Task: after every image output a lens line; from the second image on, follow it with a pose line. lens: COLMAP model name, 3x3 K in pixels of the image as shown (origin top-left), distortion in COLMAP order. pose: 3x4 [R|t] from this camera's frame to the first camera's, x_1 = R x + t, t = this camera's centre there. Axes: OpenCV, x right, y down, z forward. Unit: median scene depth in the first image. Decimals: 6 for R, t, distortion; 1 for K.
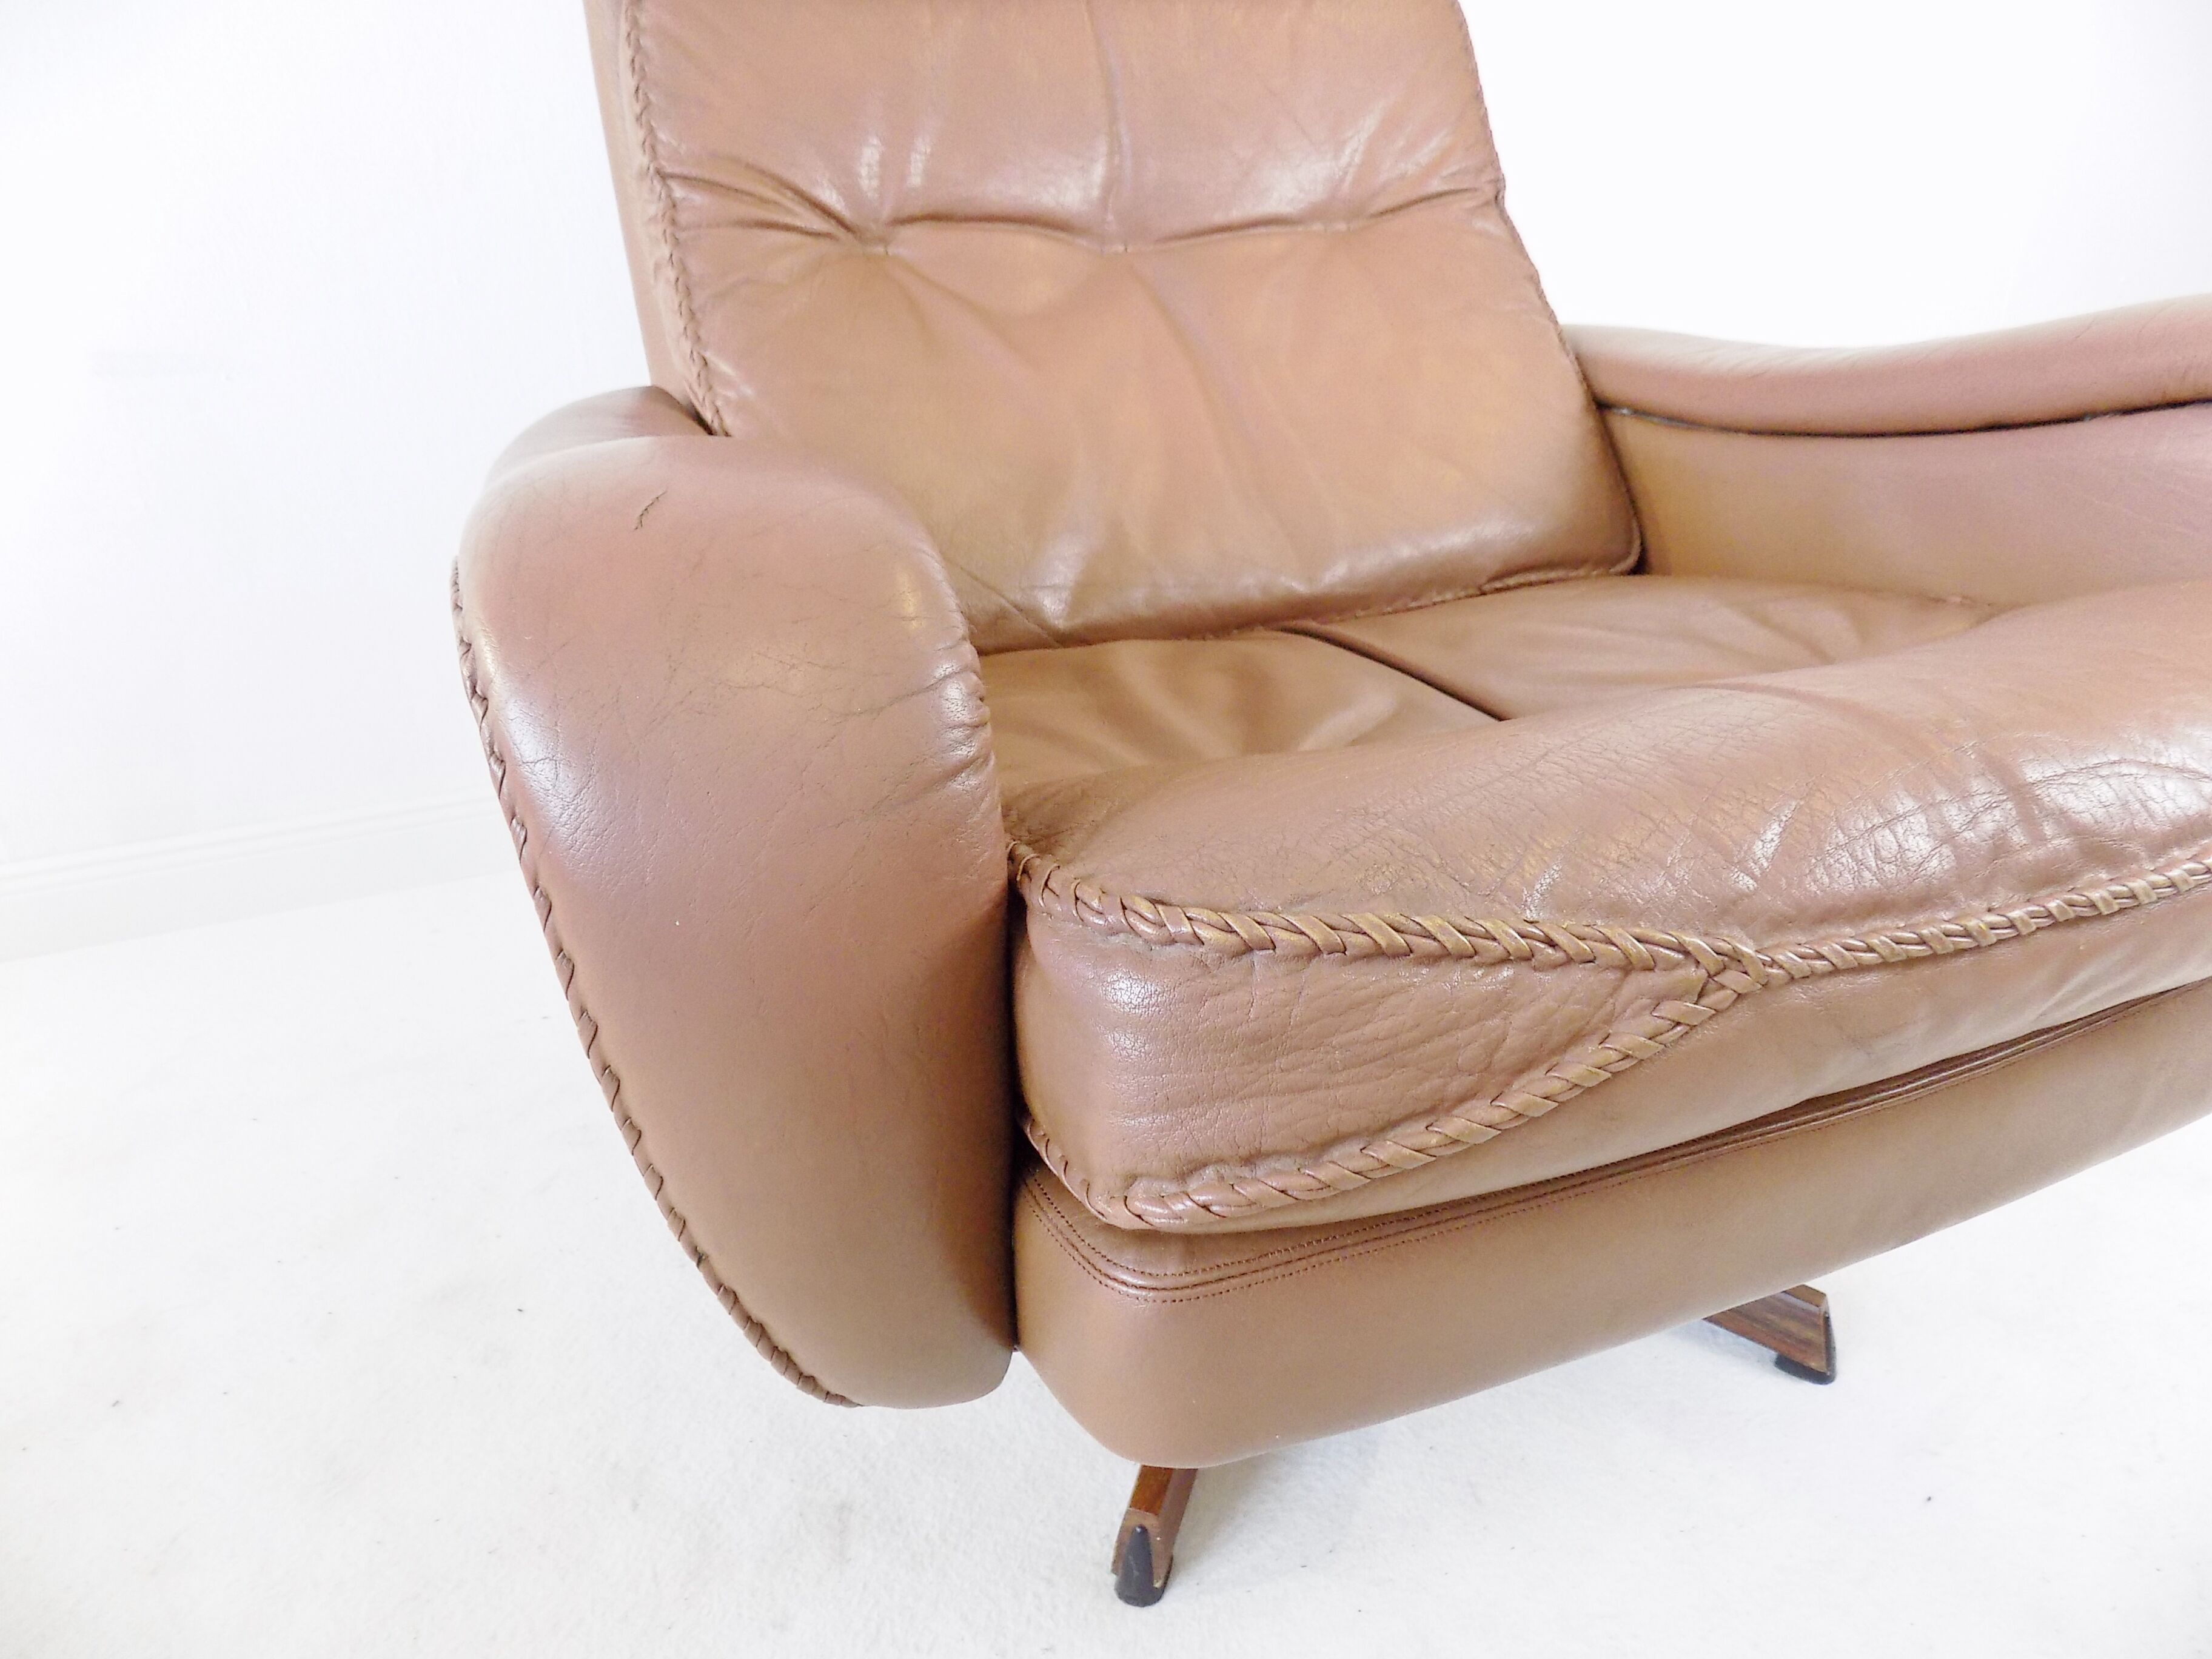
lens RADIAL K [[1541.5, 0, 1065.5], [0, 1541.5, 790.0], [0, 0, 1]] dist [-0.004557, -0.027617]
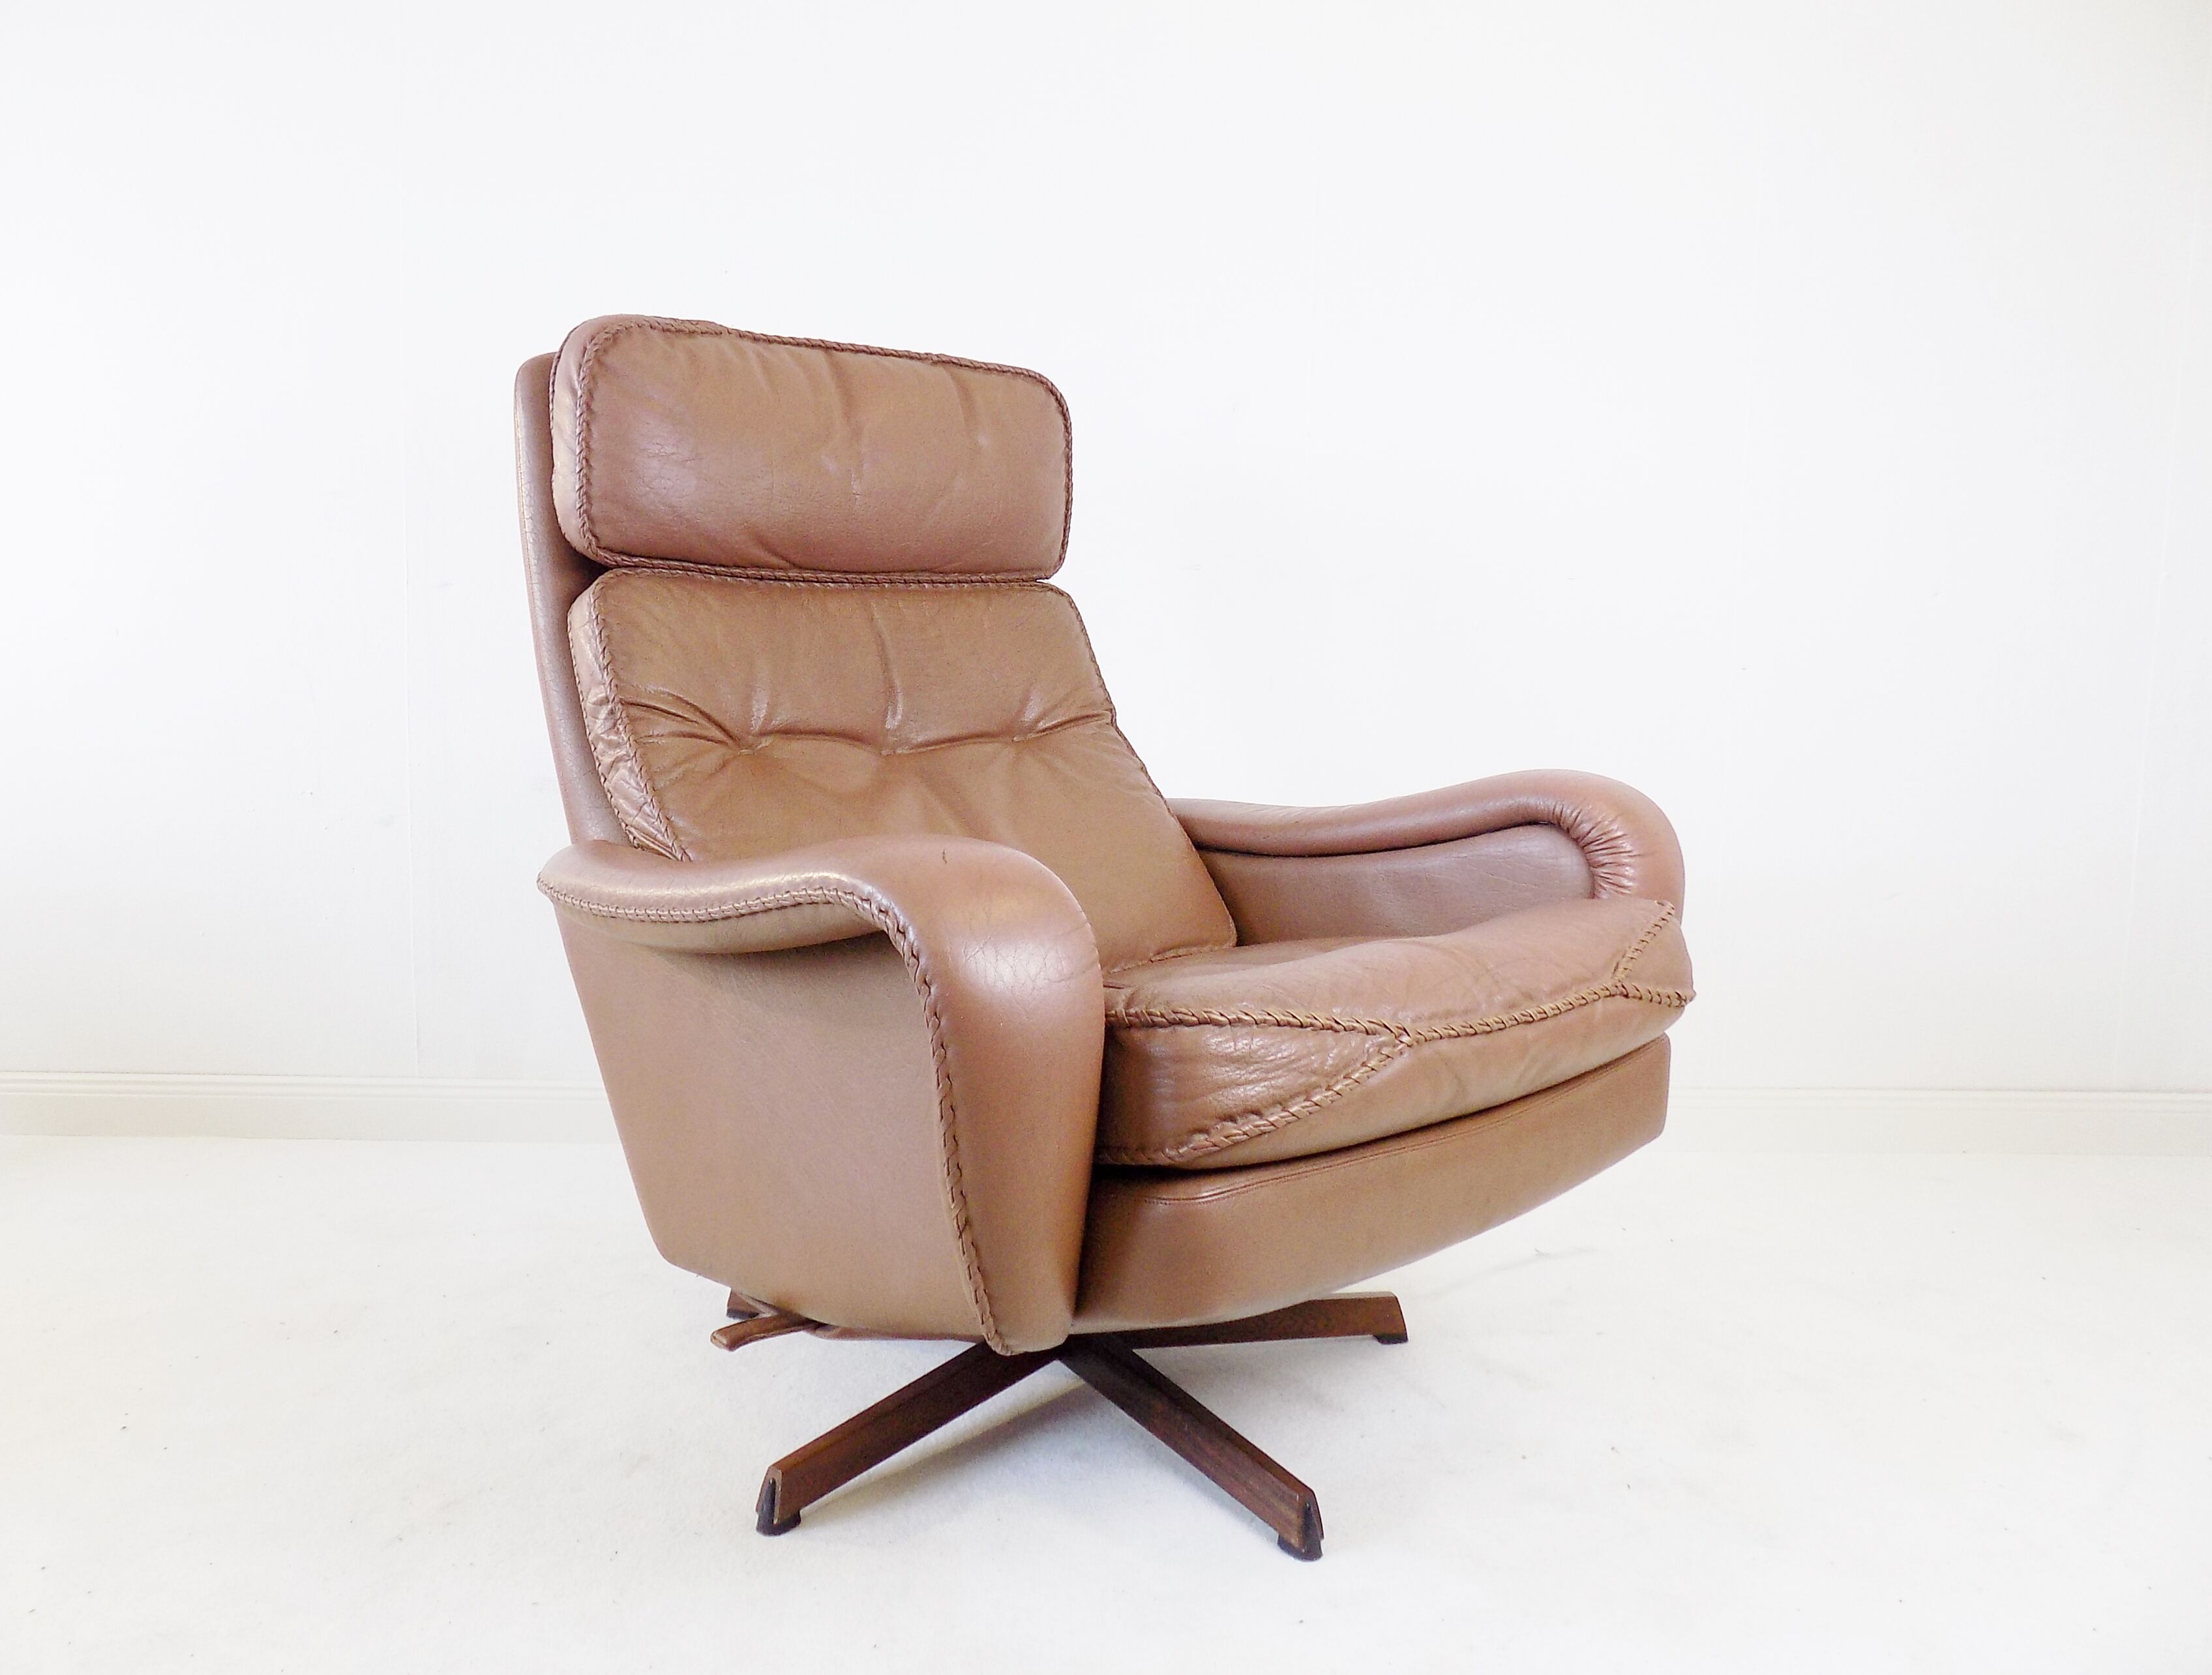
lens RADIAL K [[1592.2, 0, 1024.1], [0, 1592.2, 804.1], [0, 0, 1]] dist [-0.002046, 0.056493]
pose [[0.950672, -0.008593, 0.310078, -0.352561], [0.102427, 0.952245, -0.287641, 0.170082], [-0.292798, 0.305213, 0.906154, -0.464041]]
